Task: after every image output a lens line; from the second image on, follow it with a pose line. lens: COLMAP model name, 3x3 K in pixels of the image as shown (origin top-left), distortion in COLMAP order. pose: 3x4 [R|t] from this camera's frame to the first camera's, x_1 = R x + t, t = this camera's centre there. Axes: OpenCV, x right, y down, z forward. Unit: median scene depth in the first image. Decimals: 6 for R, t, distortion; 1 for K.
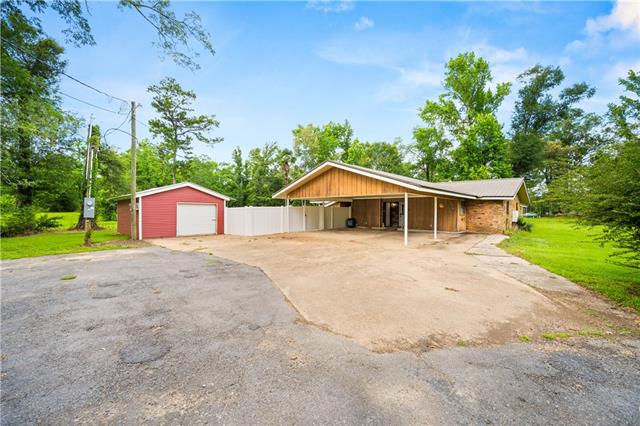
lens RADIAL K [[263.6, 0, 322.8], [0, 263.6, 214.9], [0, 0, 1]] dist [0.000015, -0.000130]
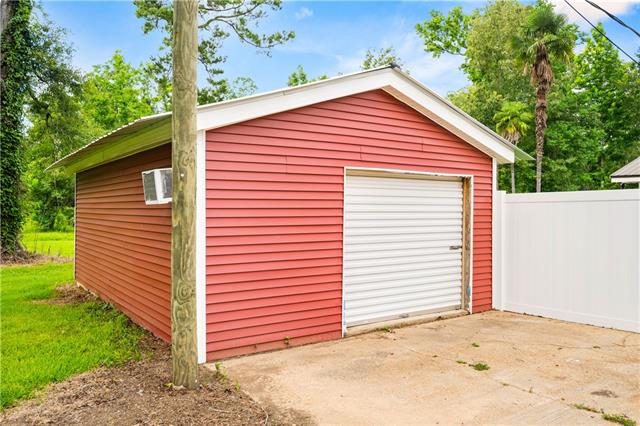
lens RADIAL K [[510.3, 0, 320.7], [0, 510.3, 210.4], [0, 0, 1]] dist [-0.001014, 0.005721]
pose [[0.981429, -0.000260, -0.191825, -0.195350], [-0.001707, 0.999948, -0.010091, -0.003317], [0.191817, 0.010231, 0.981377, 0.239811]]
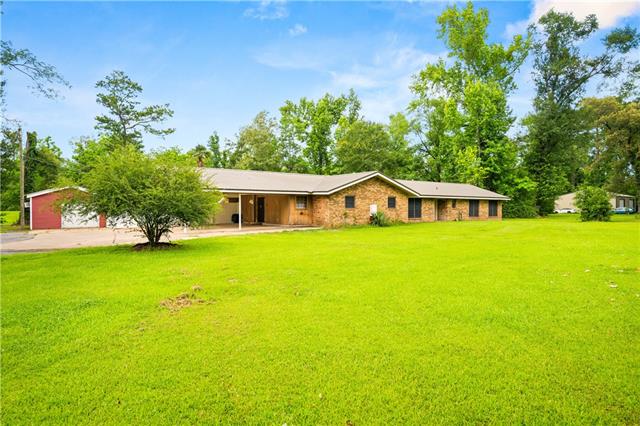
lens RADIAL K [[373.6, 0, 319.3], [0, 373.6, 211.1], [0, 0, 1]] dist [0.004795, 0.000339]
pose [[0.981317, -0.007072, -0.192268, 0.402821], [0.006680, 0.999974, -0.002686, 0.005120], [0.192282, 0.001352, 0.981339, -0.206847]]
